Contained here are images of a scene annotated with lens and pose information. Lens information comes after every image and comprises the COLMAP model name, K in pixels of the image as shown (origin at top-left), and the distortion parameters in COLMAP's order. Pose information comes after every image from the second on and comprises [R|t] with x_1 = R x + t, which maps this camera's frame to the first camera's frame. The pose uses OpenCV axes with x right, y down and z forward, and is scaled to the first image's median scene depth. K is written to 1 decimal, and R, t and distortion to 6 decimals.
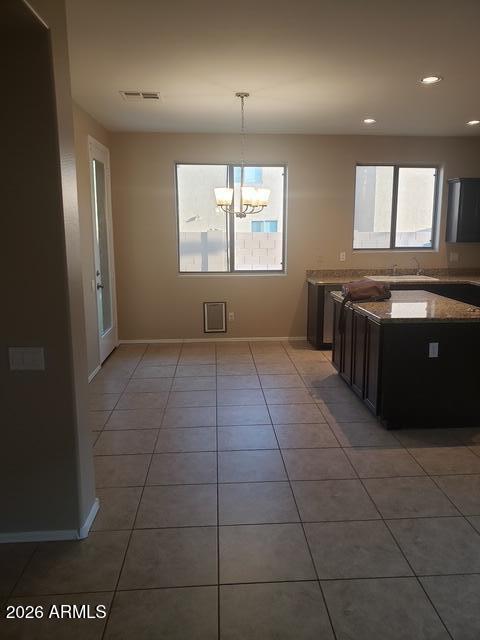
lens RADIAL K [[494.5, 0, 240.5], [0, 494.5, 327.0], [0, 0, 1]] dist [0.021680, -0.011345]
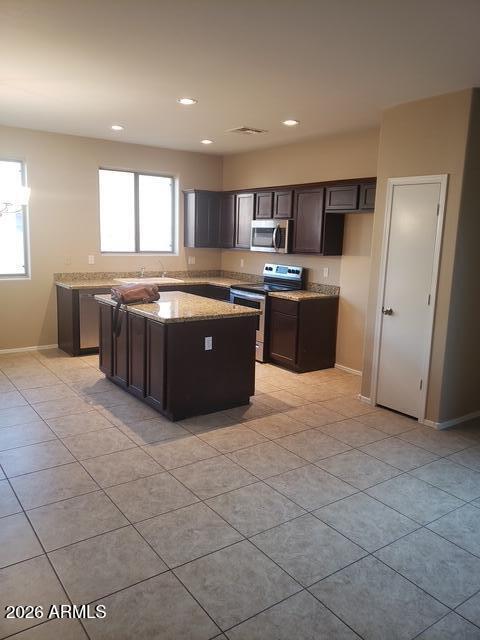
lens RADIAL K [[501.9, 0, 240.0], [0, 501.9, 320.0], [0, 0, 1]] dist [0.009874, 0.040448]
pose [[0.844221, -0.061826, 0.532417, -0.109573], [0.073276, 0.997312, -0.000378, -0.000570], [-0.530962, 0.039333, 0.846482, 0.003117]]
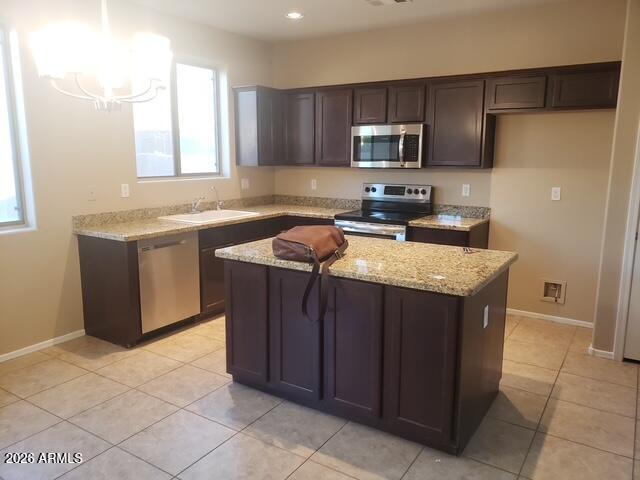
lens RADIAL K [[501.9, 0, 316.8], [0, 501.9, 239.9], [0, 0, 1]] dist [0.009874, 0.040448]
pose [[0.594484, -0.132624, 0.793095, -0.220005], [0.154309, 0.986790, 0.049348, -0.096948], [-0.789162, 0.093045, 0.607096, 0.556077]]
